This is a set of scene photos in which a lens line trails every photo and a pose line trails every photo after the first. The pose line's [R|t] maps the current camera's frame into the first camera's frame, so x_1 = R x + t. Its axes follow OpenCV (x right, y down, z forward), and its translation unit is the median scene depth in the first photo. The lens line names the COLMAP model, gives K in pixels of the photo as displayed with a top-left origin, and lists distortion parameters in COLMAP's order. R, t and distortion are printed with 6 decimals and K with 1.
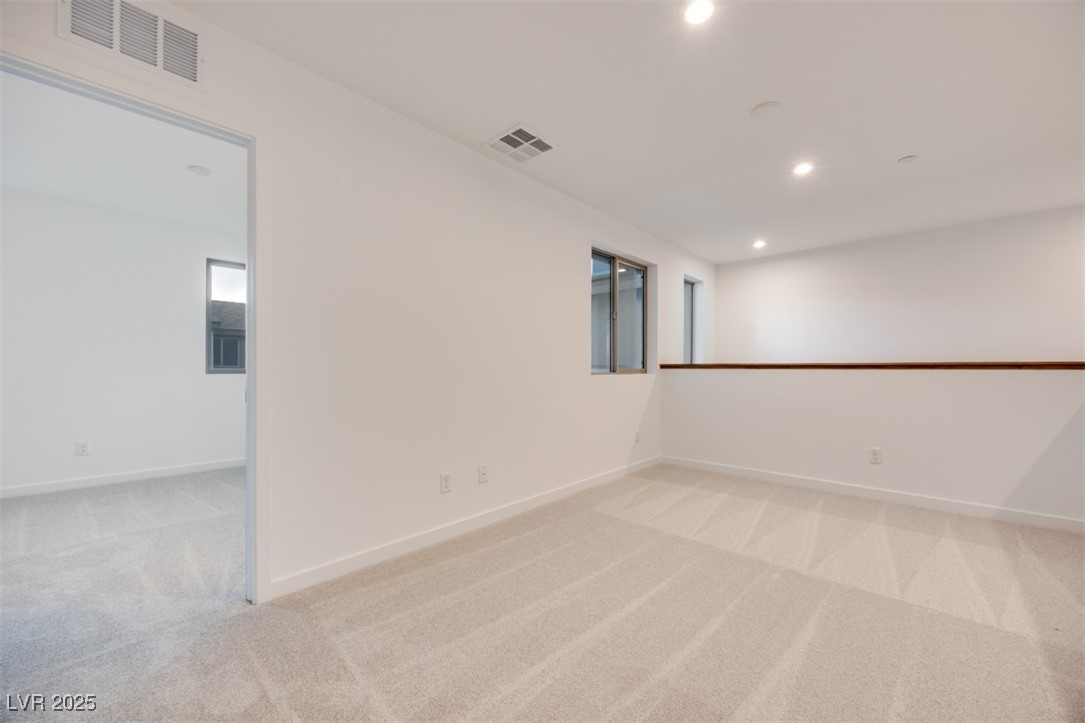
lens RADIAL K [[418.5, 0, 545.1], [0, 418.5, 367.3], [0, 0, 1]] dist [-0.000527, -0.000079]
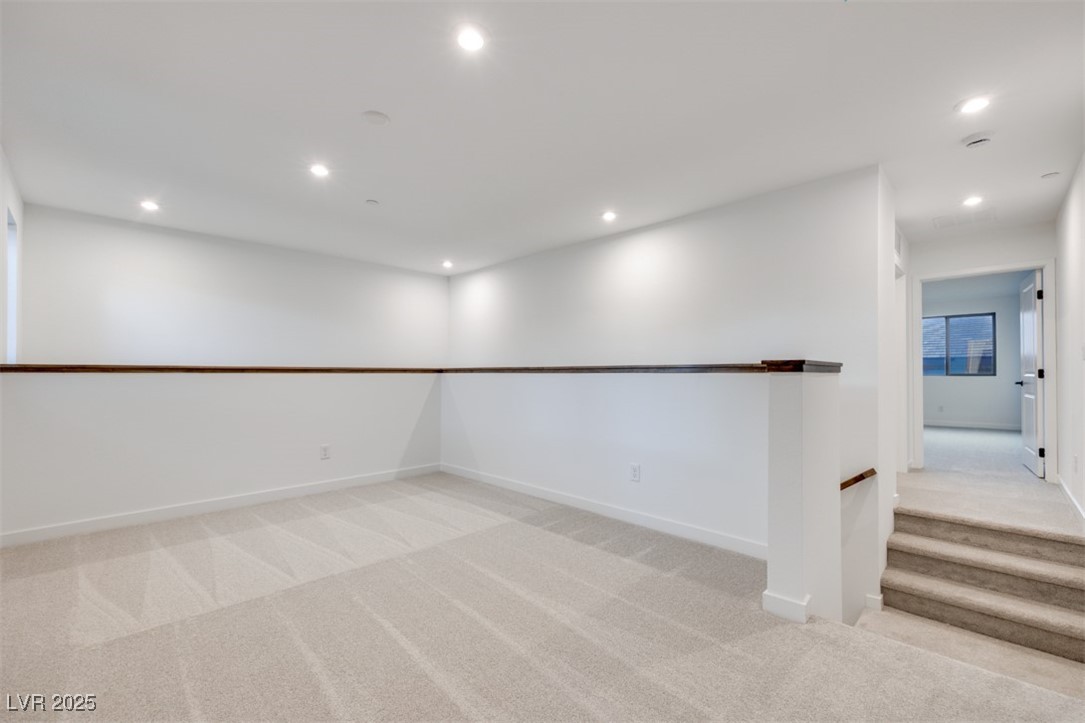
lens RADIAL K [[457.1, 0, 549.8], [0, 457.1, 367.5], [0, 0, 1]] dist [0.000661, -0.000082]
pose [[0.030096, 0.011387, 0.999482, -0.445000], [-0.004172, 0.999928, -0.011266, 0.001264], [-0.999538, -0.003831, 0.030141, 0.422103]]
